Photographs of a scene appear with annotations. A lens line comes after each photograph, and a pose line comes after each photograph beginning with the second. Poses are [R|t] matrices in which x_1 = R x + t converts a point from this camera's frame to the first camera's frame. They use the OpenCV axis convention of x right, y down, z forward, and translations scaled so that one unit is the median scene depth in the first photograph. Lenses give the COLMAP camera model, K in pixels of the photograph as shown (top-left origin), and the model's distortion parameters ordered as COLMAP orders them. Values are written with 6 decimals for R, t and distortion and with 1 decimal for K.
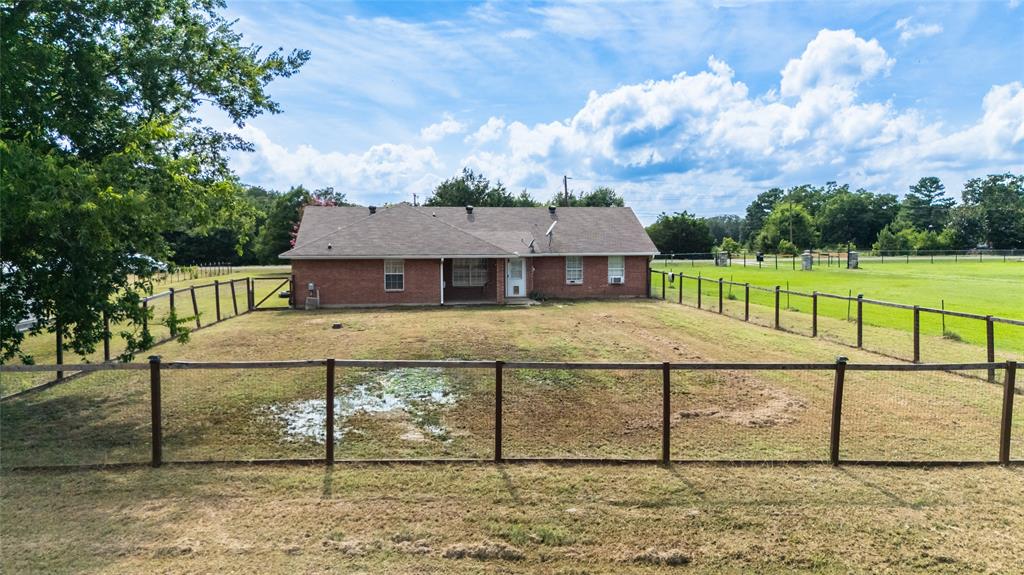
lens RADIAL K [[752.2, 0, 512.4], [0, 752.2, 289.2], [0, 0, 1]] dist [0.043431, -0.003363]
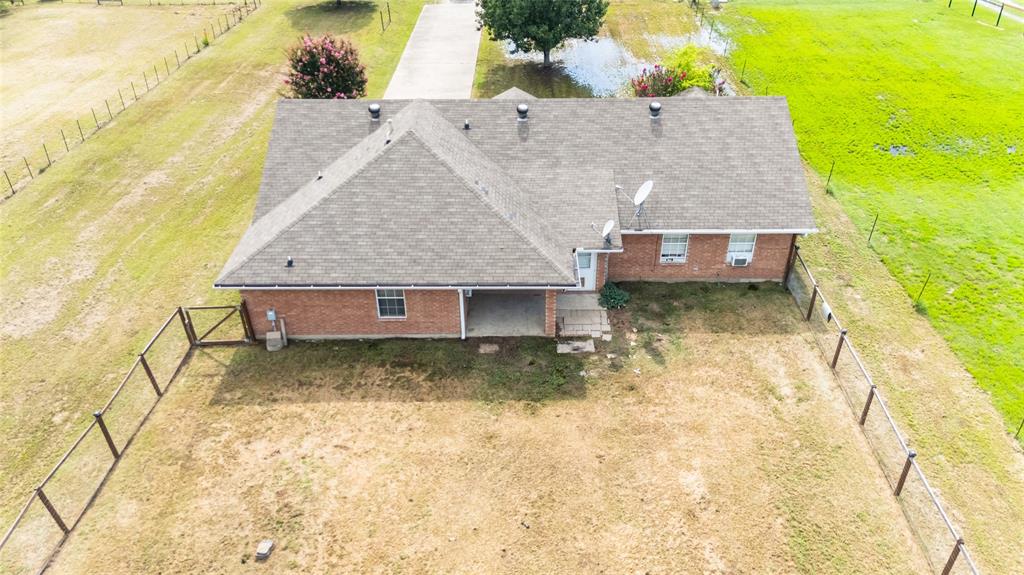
lens RADIAL K [[752.2, 0, 514.2], [0, 752.2, 286.8], [0, 0, 1]] dist [0.043431, -0.003363]
pose [[0.988981, 0.074650, -0.127840, 0.031599], [0.002240, 0.855910, 0.517121, -0.334574], [0.148023, -0.511709, 0.846312, 0.413680]]
